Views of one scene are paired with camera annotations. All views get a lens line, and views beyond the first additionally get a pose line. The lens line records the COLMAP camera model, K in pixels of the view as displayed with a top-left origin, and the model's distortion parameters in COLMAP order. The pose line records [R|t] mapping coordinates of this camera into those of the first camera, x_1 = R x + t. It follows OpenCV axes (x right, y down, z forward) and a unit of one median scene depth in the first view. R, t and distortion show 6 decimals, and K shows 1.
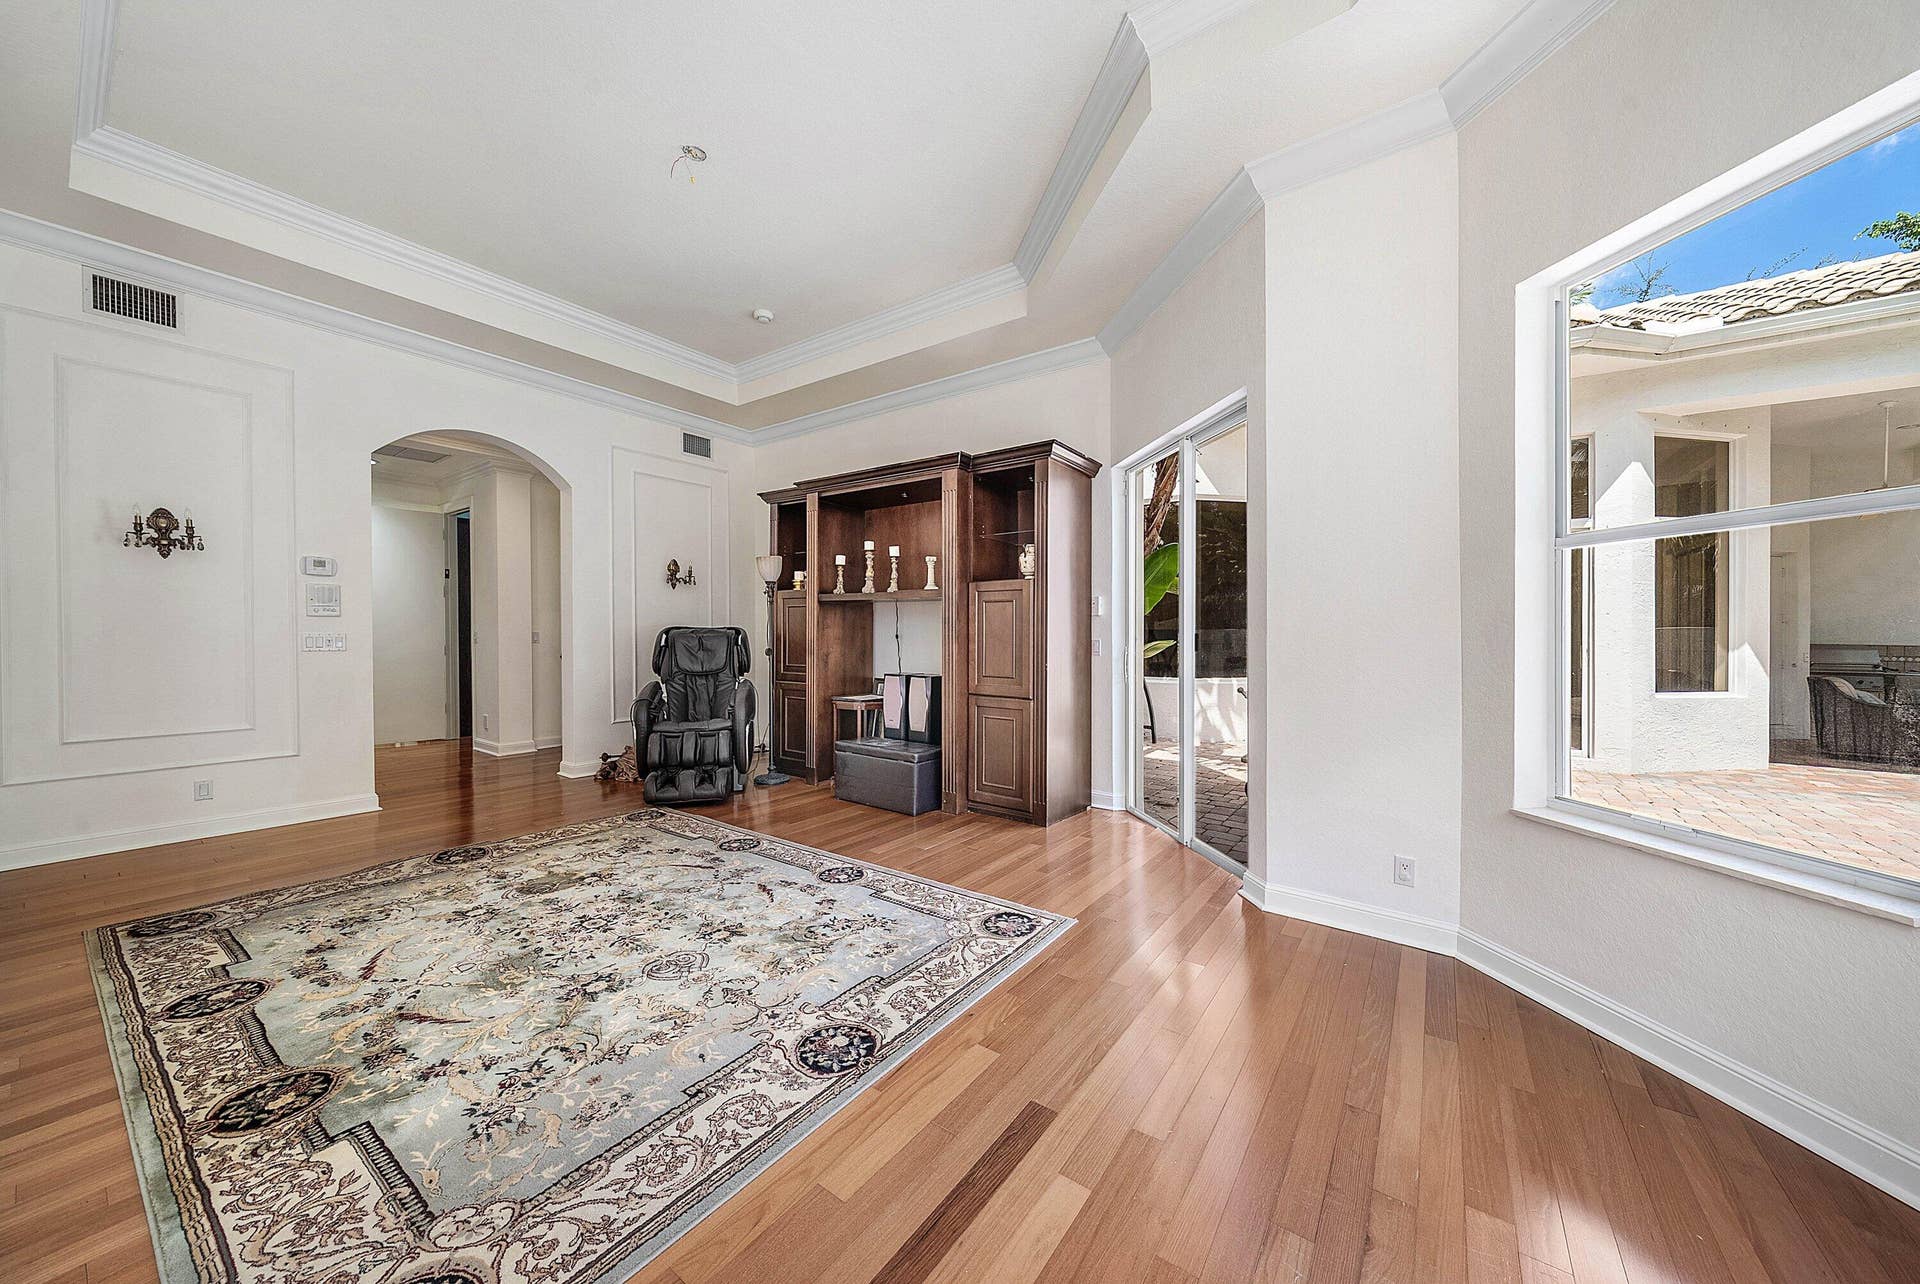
lens RADIAL K [[658.3, 0, 966.0], [0, 658.3, 631.6], [0, 0, 1]] dist [-0.000221, 0.000123]
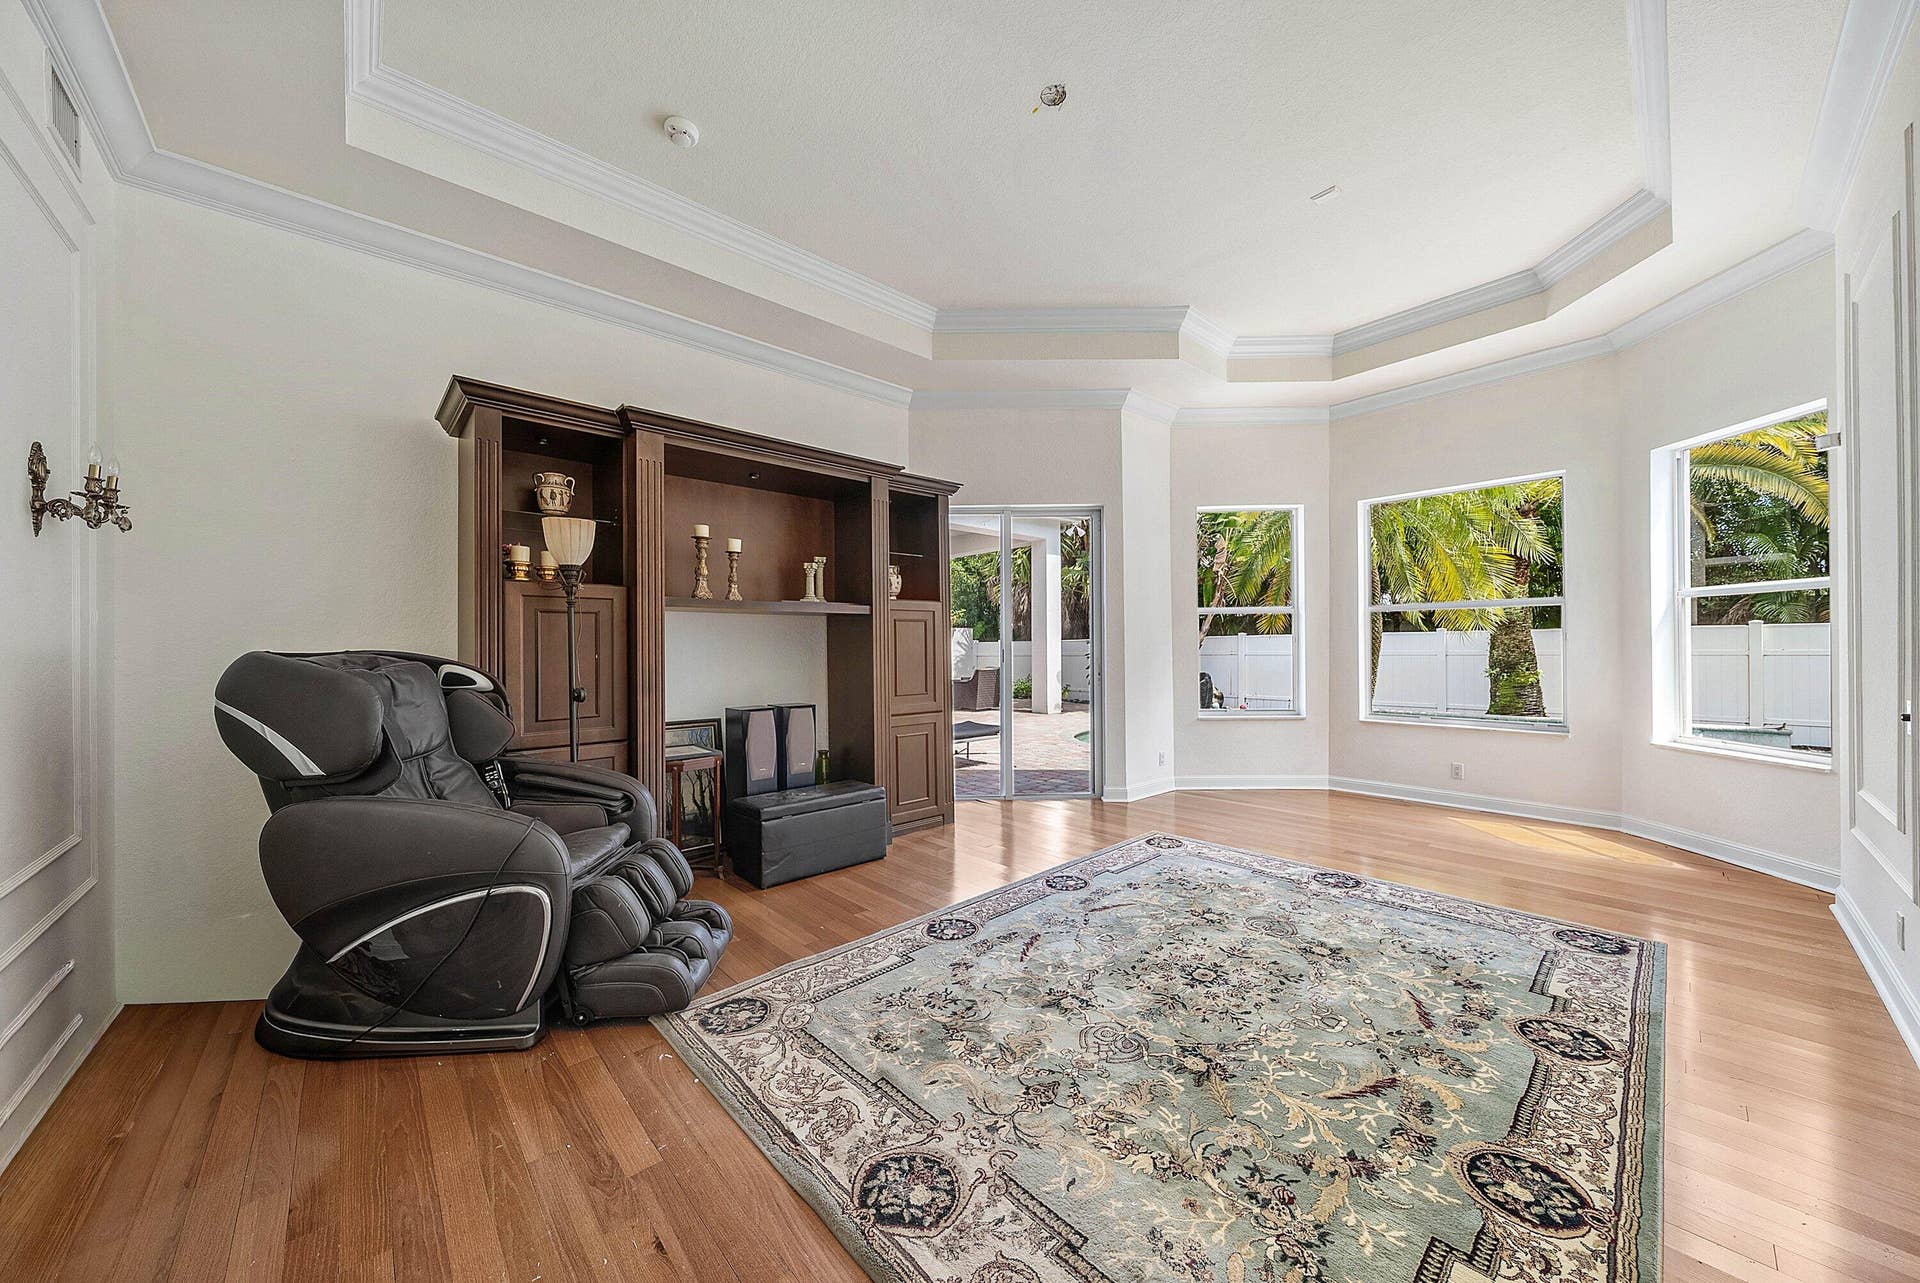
lens RADIAL K [[682.4, 0, 971.0], [0, 682.4, 633.2], [0, 0, 1]] dist [-0.000898, -0.000213]
pose [[0.190976, 0.011110, 0.981532, -1.650558], [0.008015, 0.999885, -0.012878, -0.017393], [-0.981562, 0.010326, 0.190865, 1.204482]]
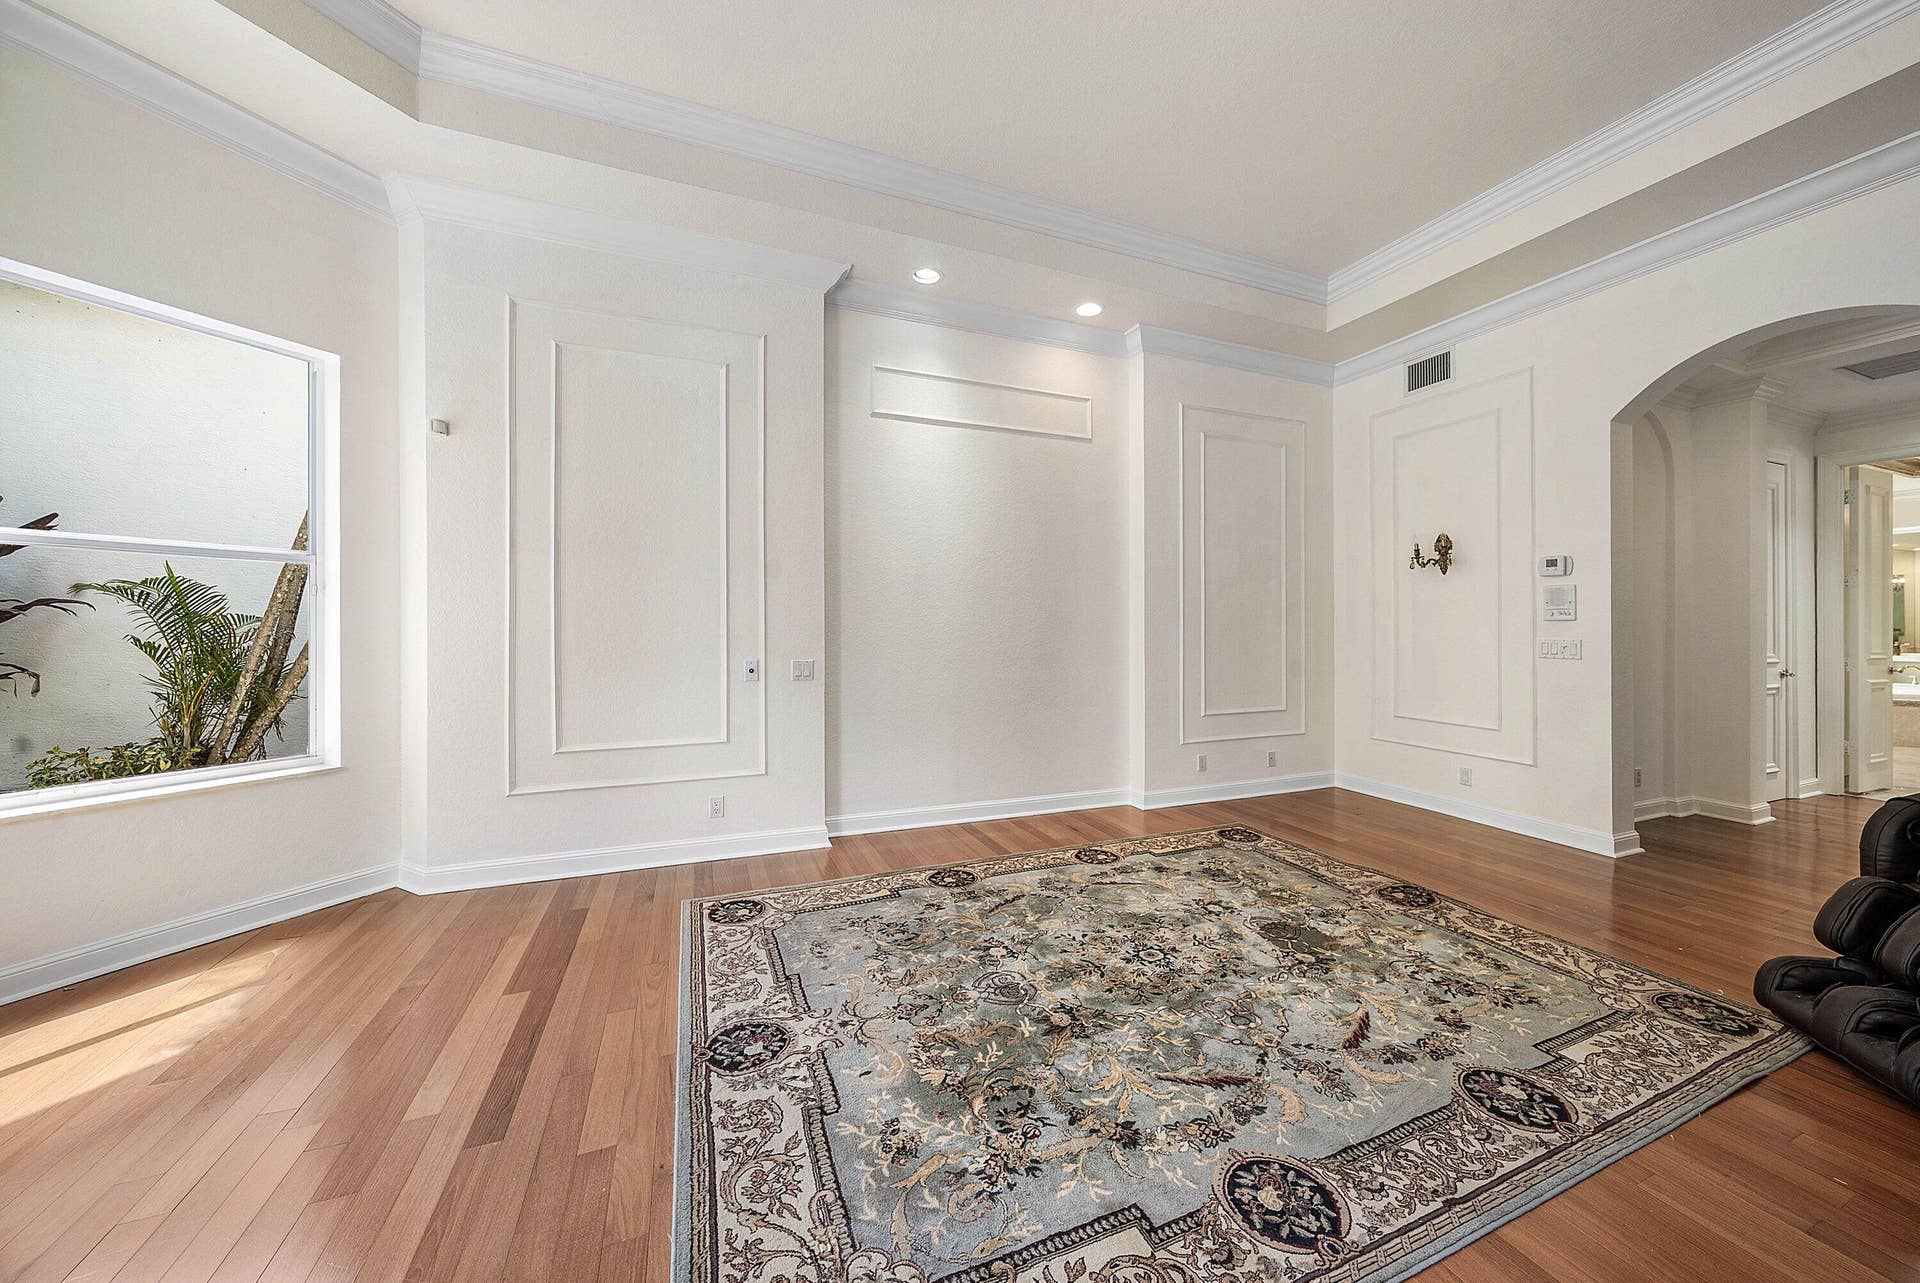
lens RADIAL K [[682.4, 0, 971.0], [0, 682.4, 633.2], [0, 0, 1]] dist [-0.000898, -0.000213]
pose [[-0.527111, 0.000603, -0.849796, 0.369736], [-0.006765, 0.999965, 0.004906, 0.005609], [0.849770, 0.008334, -0.527089, 1.358196]]
